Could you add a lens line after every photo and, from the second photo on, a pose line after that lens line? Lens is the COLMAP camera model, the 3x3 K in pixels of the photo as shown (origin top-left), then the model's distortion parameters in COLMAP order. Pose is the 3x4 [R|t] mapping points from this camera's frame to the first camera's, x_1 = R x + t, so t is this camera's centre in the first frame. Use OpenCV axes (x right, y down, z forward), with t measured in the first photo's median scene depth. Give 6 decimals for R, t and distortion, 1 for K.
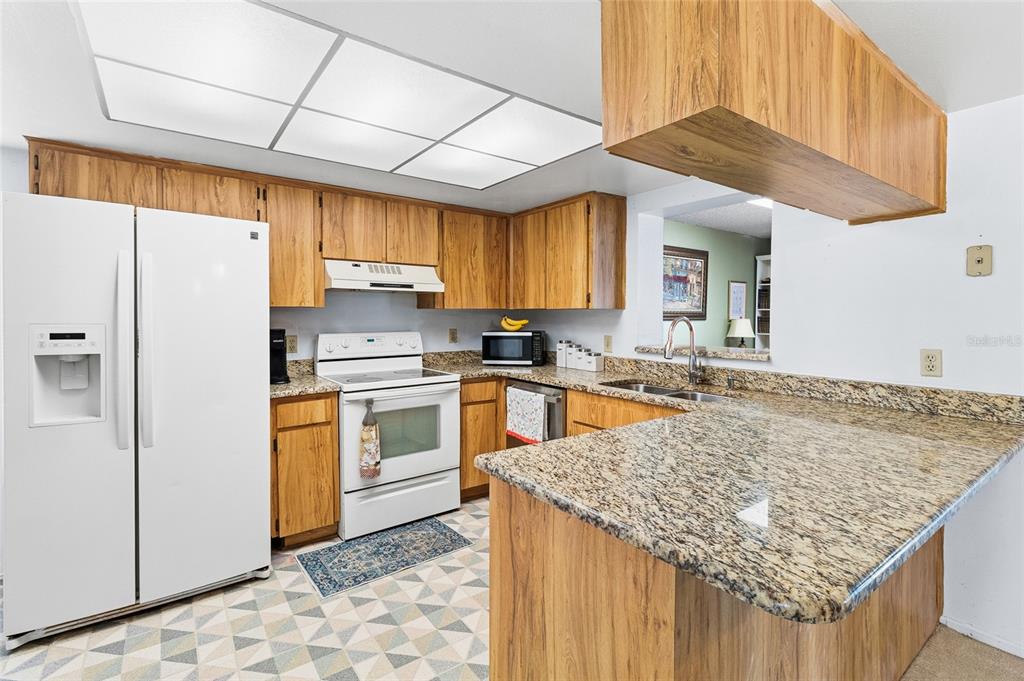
lens RADIAL K [[472.6, 0, 511.8], [0, 472.6, 324.6], [0, 0, 1]] dist [-0.001123, 0.000884]
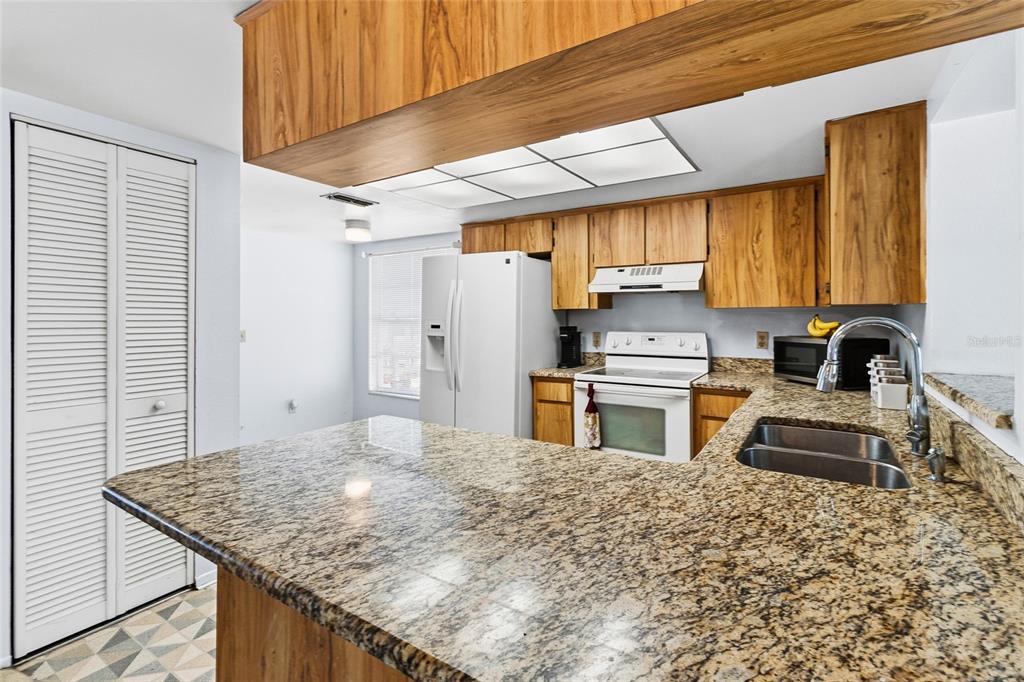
lens RADIAL K [[472.6, 0, 531.2], [0, 472.6, 313.0], [0, 0, 1]] dist [-0.001123, 0.000884]
pose [[0.364377, -0.007483, -0.931222, 0.634889], [-0.017196, 0.999743, -0.014763, -0.005748], [0.931093, 0.021393, 0.364154, 0.404401]]
